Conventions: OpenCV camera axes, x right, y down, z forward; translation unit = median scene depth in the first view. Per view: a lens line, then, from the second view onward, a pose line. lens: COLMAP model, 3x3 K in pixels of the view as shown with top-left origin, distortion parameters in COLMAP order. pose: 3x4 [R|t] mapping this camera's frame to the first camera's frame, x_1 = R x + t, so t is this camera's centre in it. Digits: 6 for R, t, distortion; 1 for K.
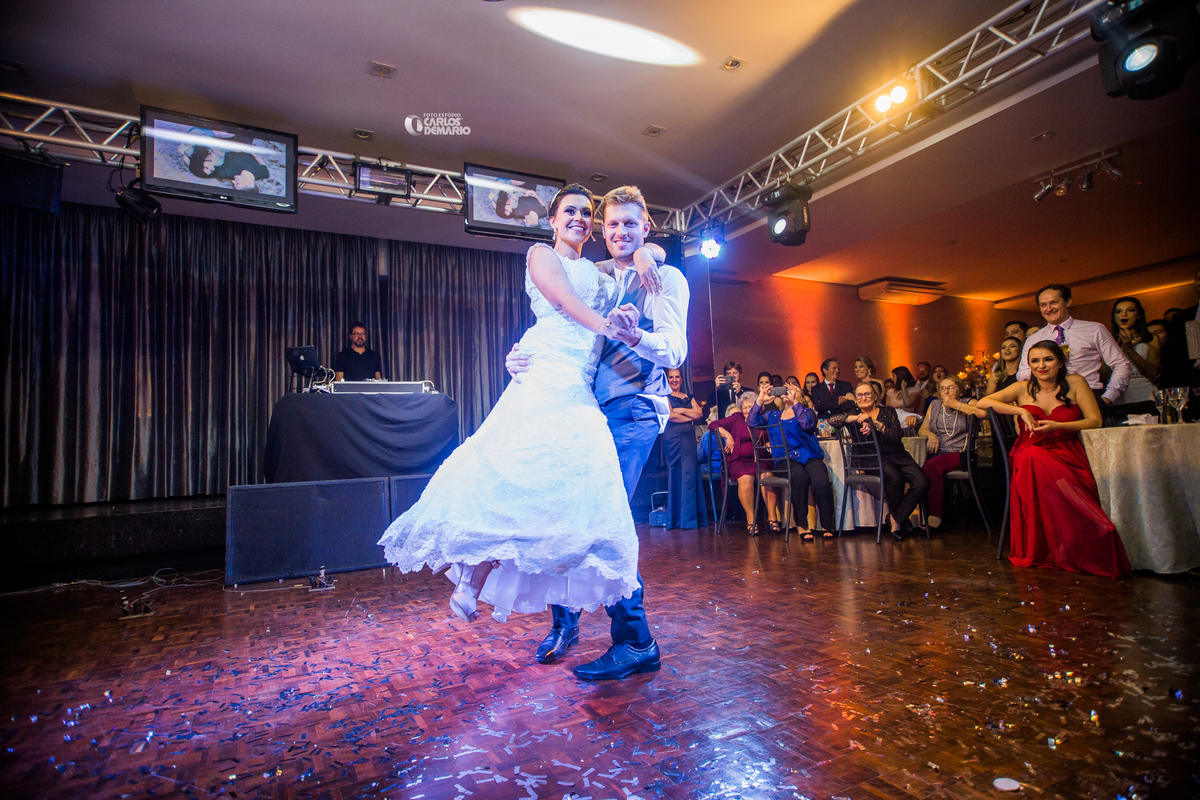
lens RADIAL K [[636.6, 0, 600.0], [0, 636.6, 400.0], [0, 0, 1]] dist [0.025405, 0.001513]
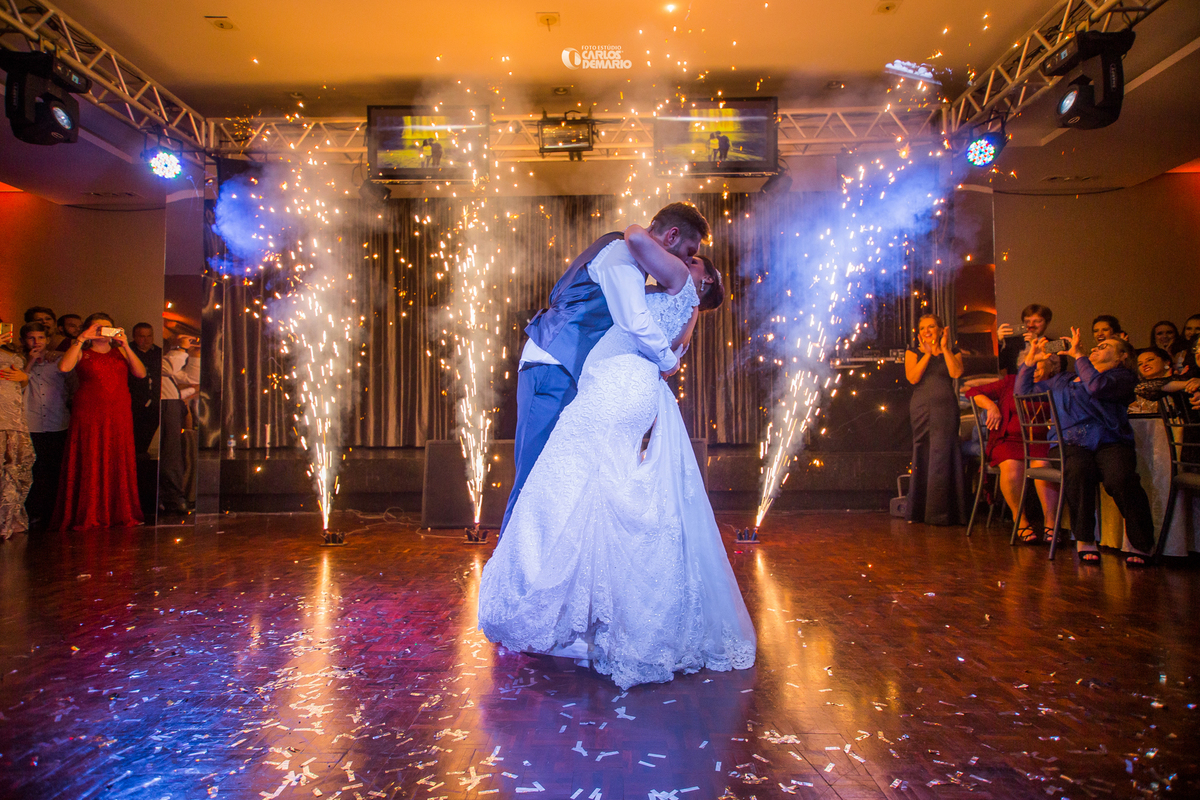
lens RADIAL K [[670.3, 0, 600.0], [0, 670.3, 400.0], [0, 0, 1]] dist [0.021252, 0.000315]
pose [[0.872045, 0.021722, -0.488944, 0.274300], [0.007985, 0.998250, 0.058589, -0.001913], [0.489361, -0.054997, 0.870345, 0.145133]]
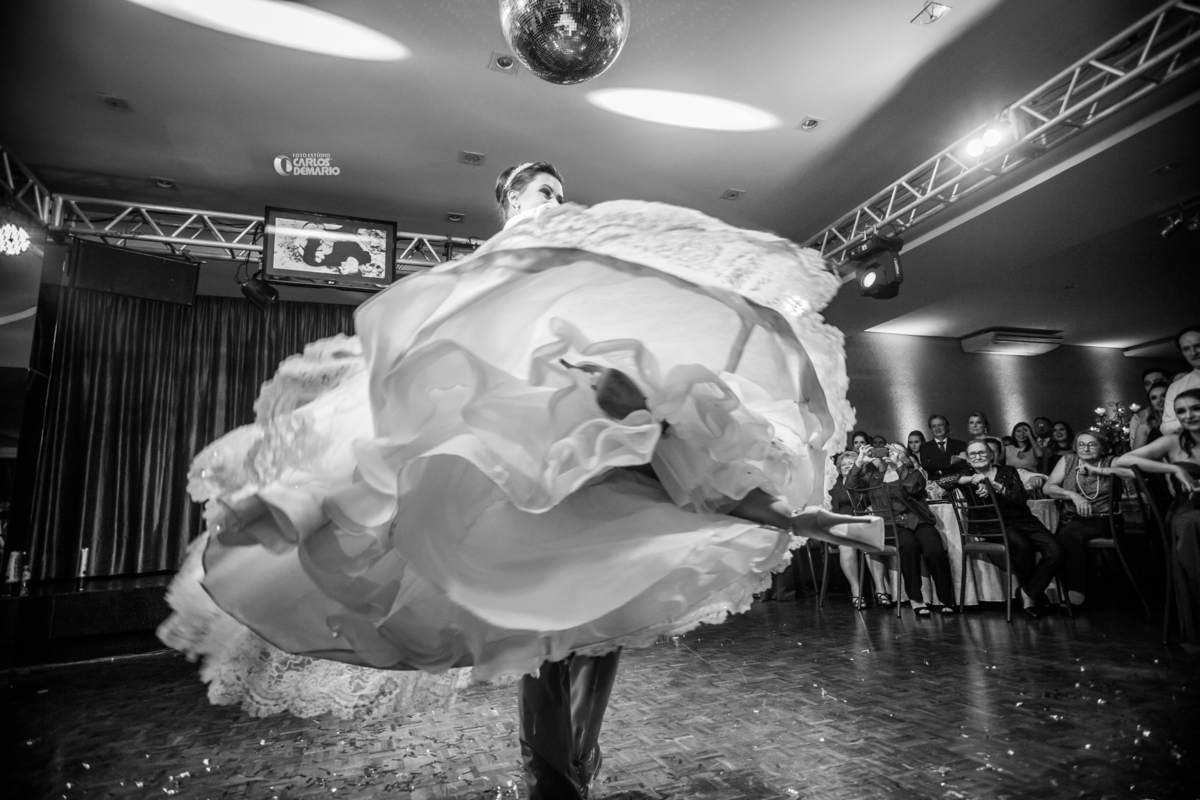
lens RADIAL K [[636.6, 0, 600.0], [0, 636.6, 400.0], [0, 0, 1]] dist [0.025405, 0.001513]
pose [[0.990606, -0.030650, -0.133265, 0.002839], [0.016912, 0.994535, -0.103021, 0.002057], [0.135695, 0.099799, 0.985711, 0.015897]]
